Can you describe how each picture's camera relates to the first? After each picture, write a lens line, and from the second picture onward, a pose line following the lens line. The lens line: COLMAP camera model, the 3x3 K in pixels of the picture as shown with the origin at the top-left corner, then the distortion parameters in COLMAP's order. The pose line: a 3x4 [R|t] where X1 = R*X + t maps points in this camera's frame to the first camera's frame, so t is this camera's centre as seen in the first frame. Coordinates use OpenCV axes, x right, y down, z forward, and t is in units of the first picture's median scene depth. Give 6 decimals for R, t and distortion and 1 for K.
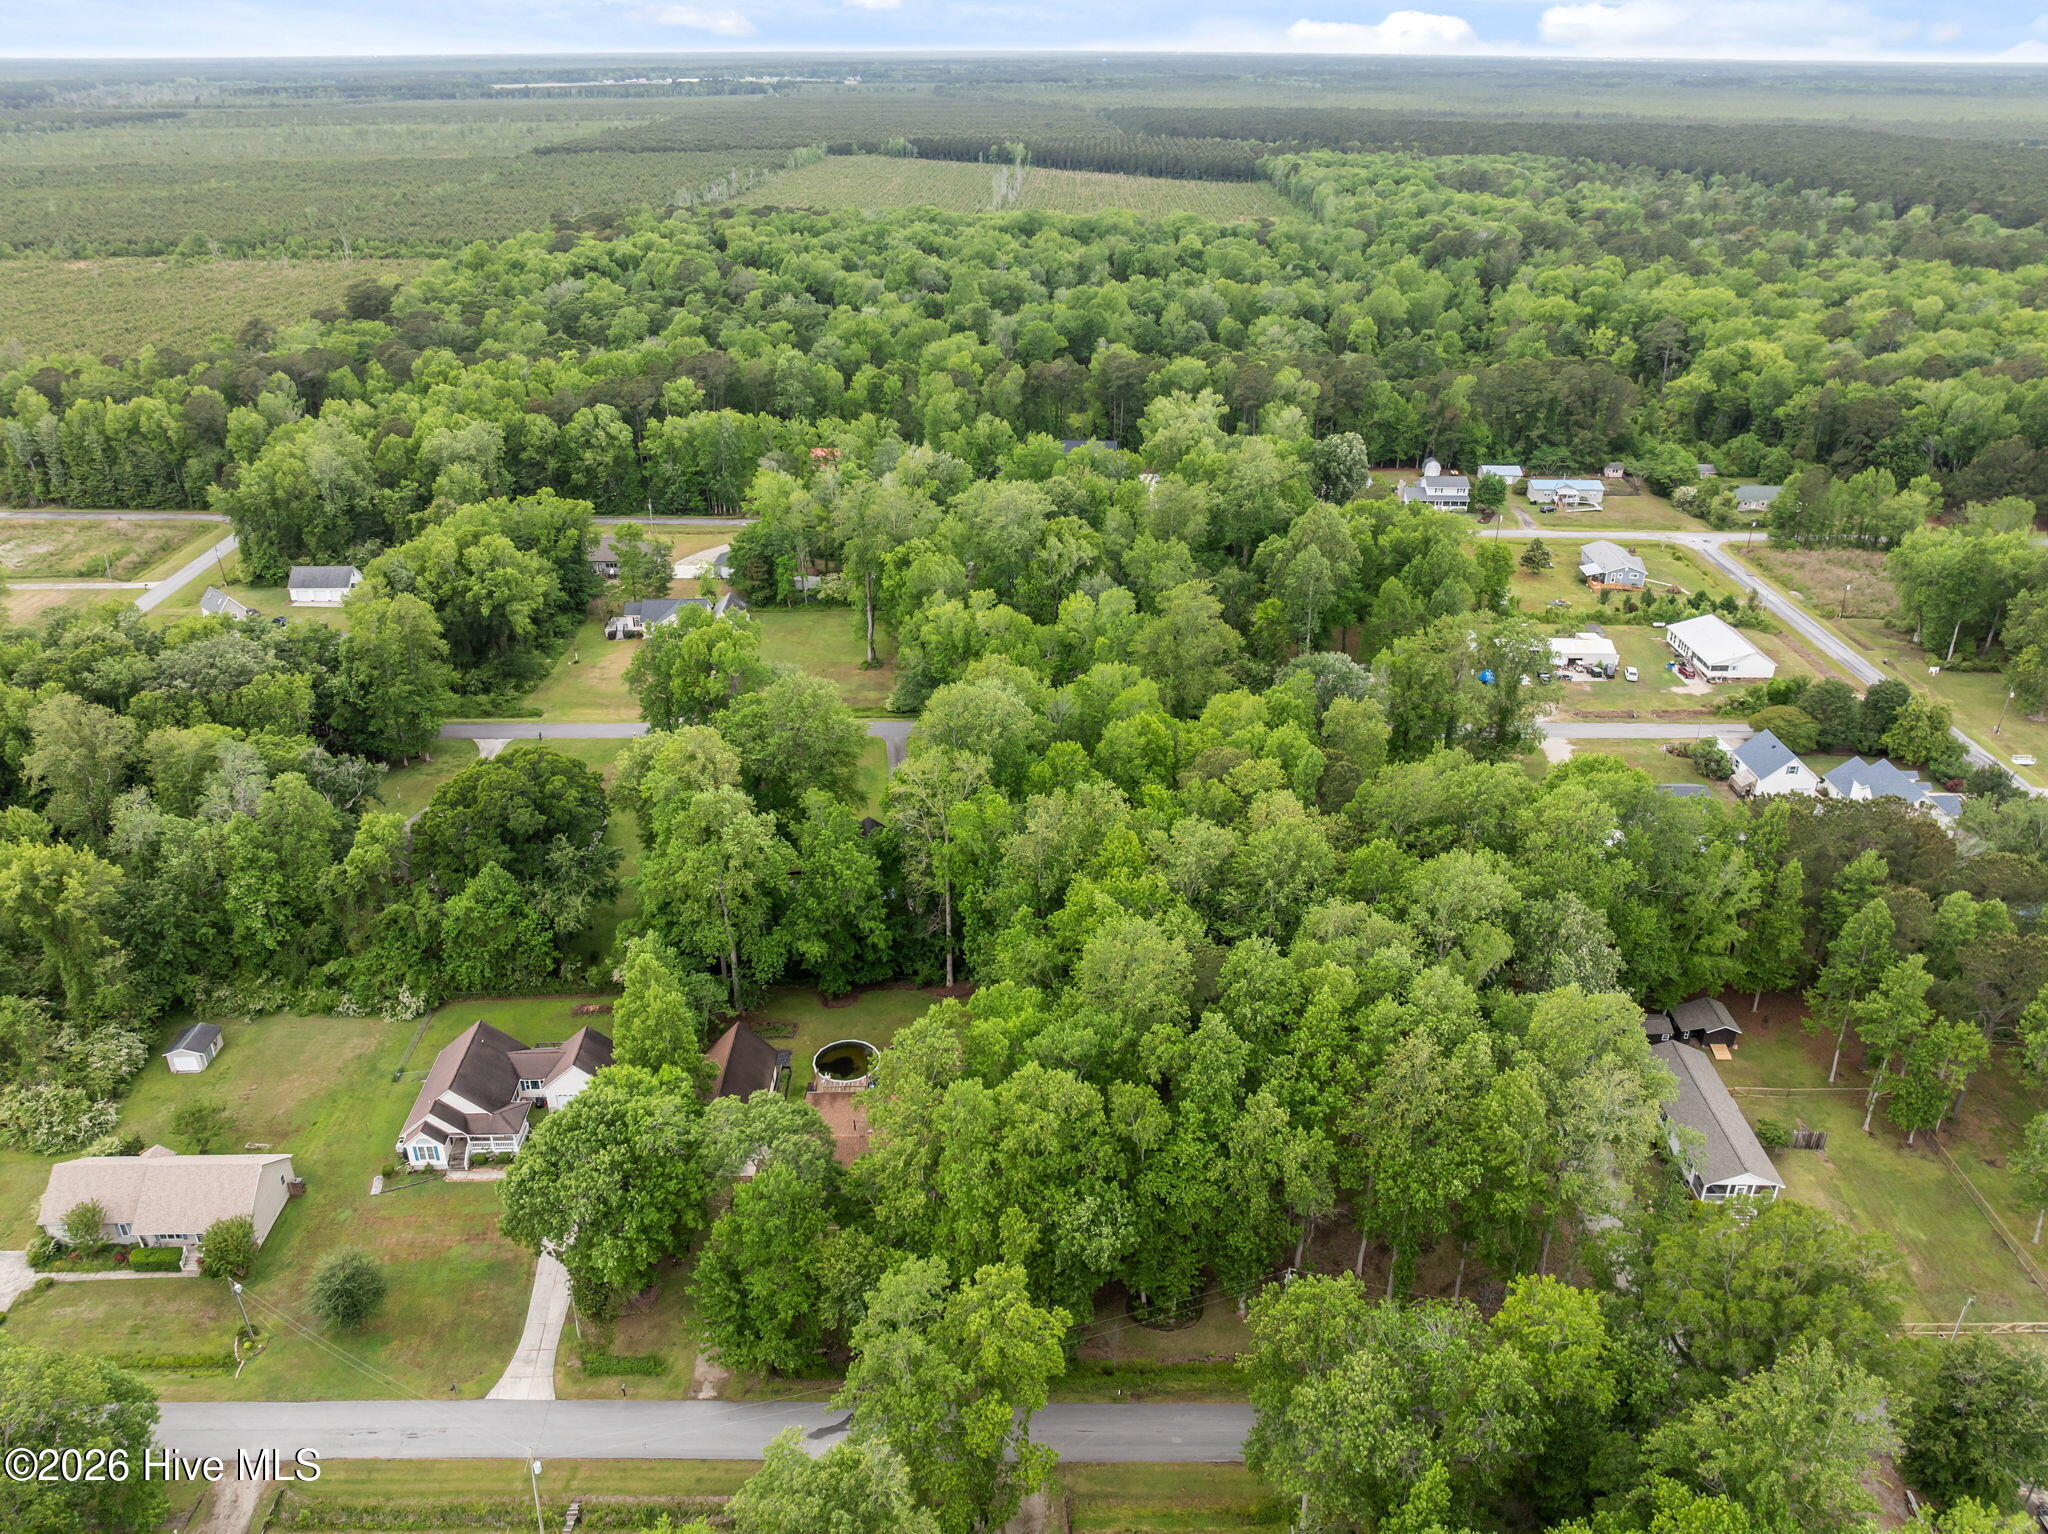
lens RADIAL K [[1488.0, 0, 1022.7], [0, 1488.0, 771.6], [0, 0, 1]] dist [-0.047428, 0.015739]
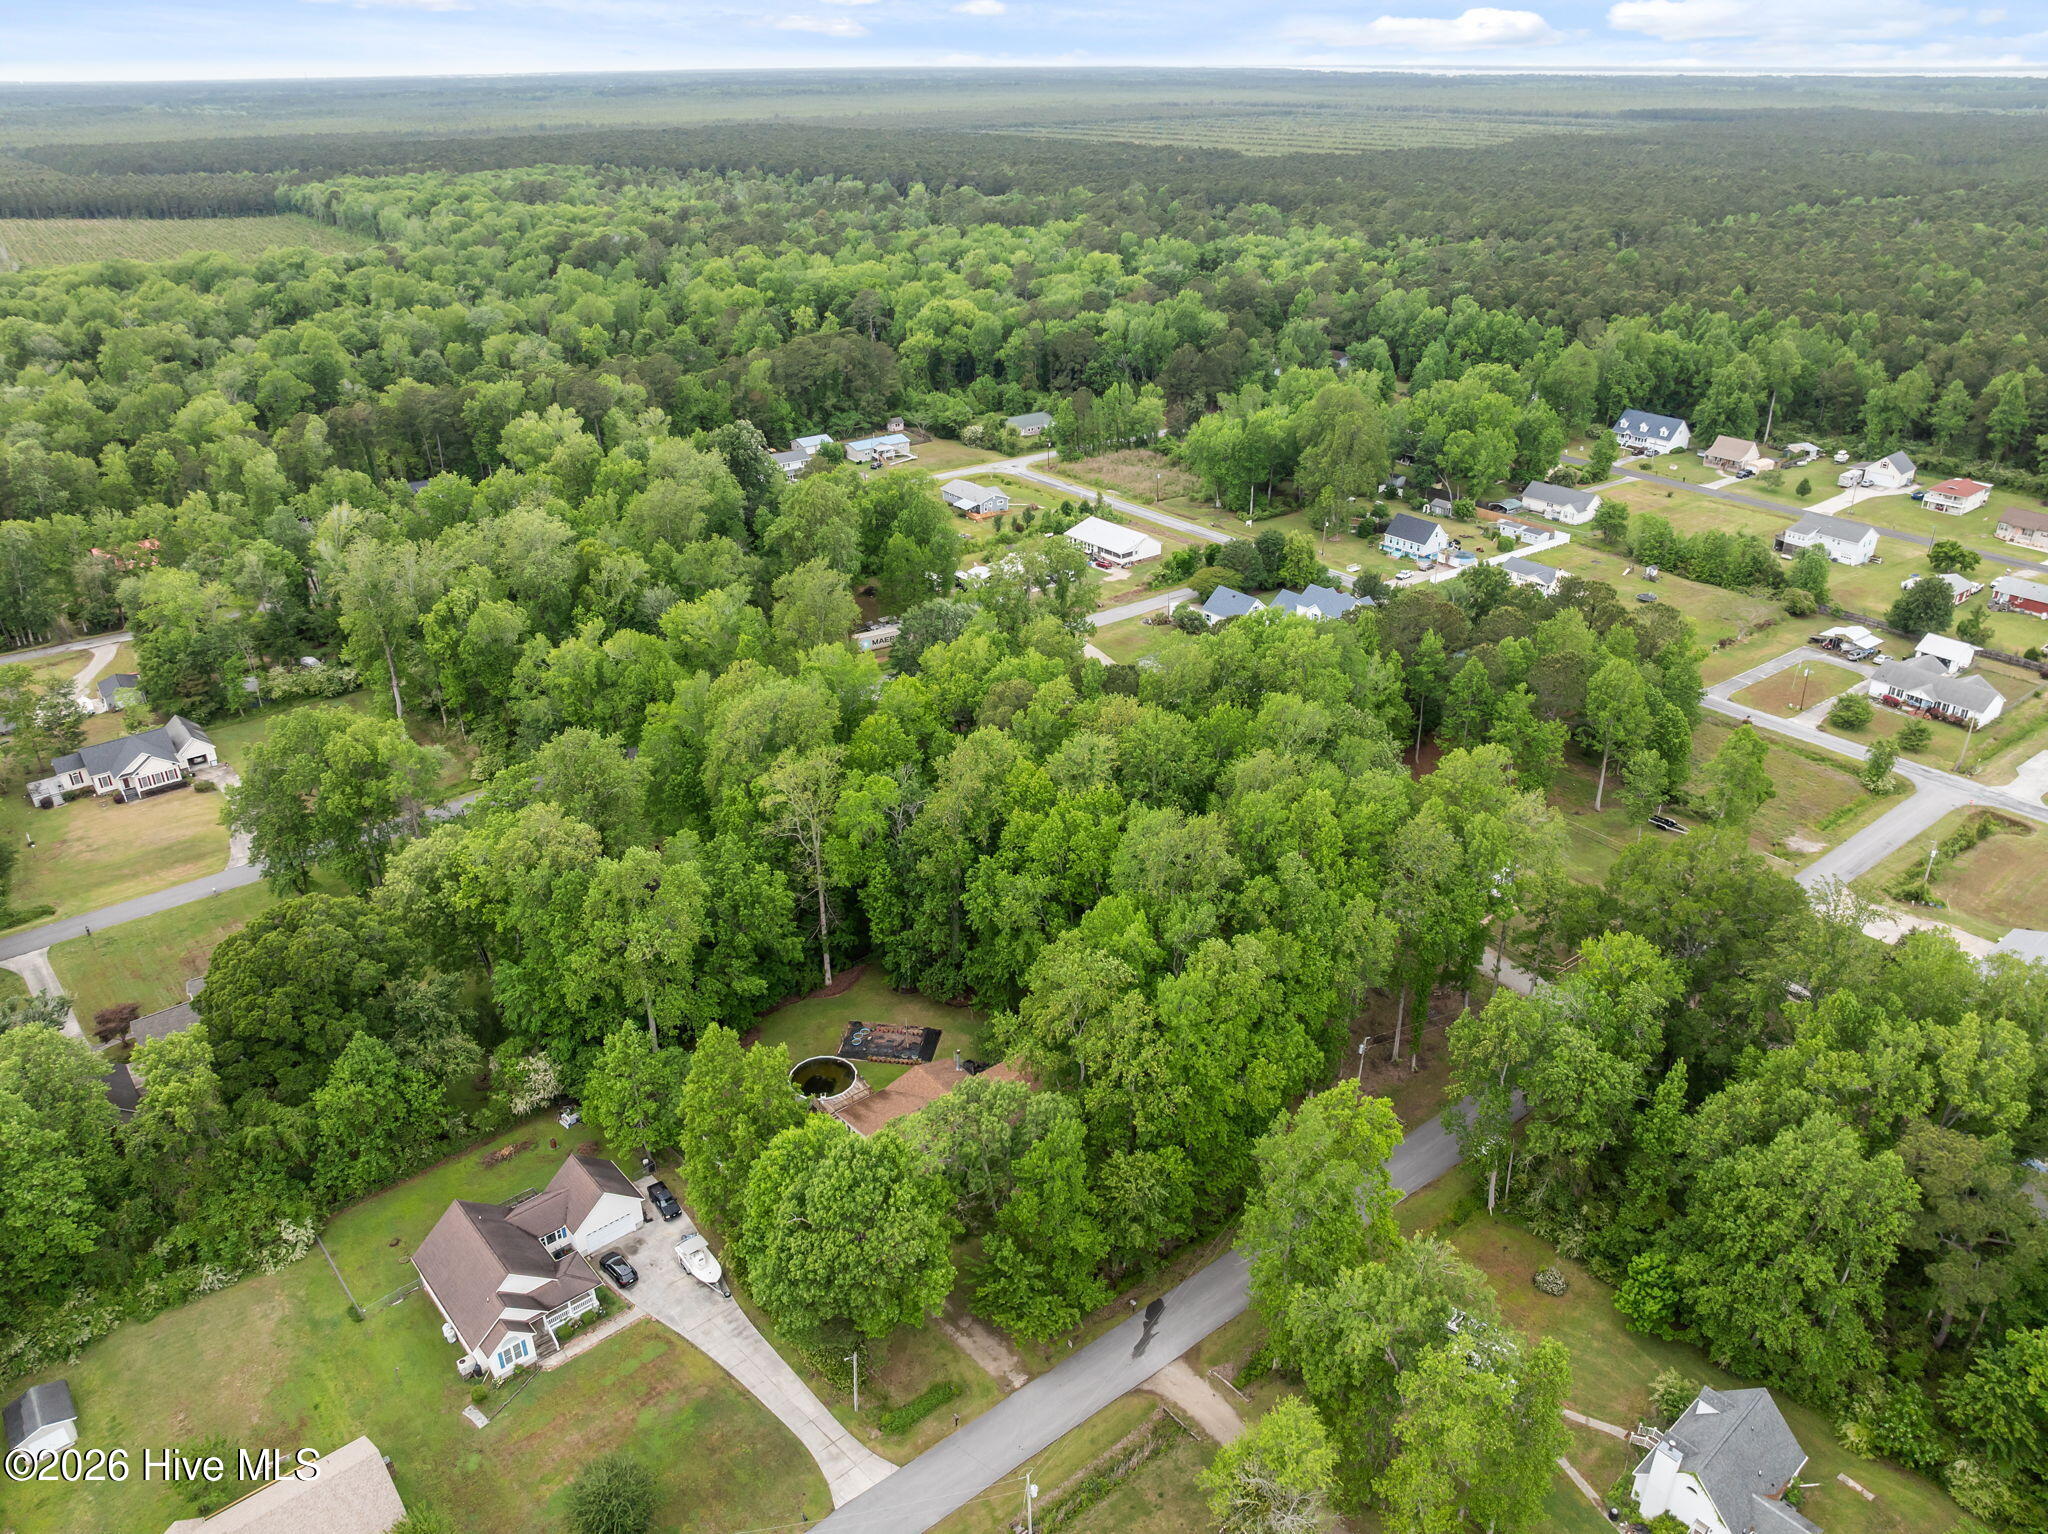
lens RADIAL K [[1460.8, 0, 1024.2], [0, 1460.8, 764.1], [0, 0, 1]] dist [-0.043885, 0.009777]
pose [[0.781641, -0.279379, 0.557660, -0.281821], [0.283388, 0.955536, 0.081499, -0.025022], [-0.555633, 0.094331, 0.826059, 0.063522]]
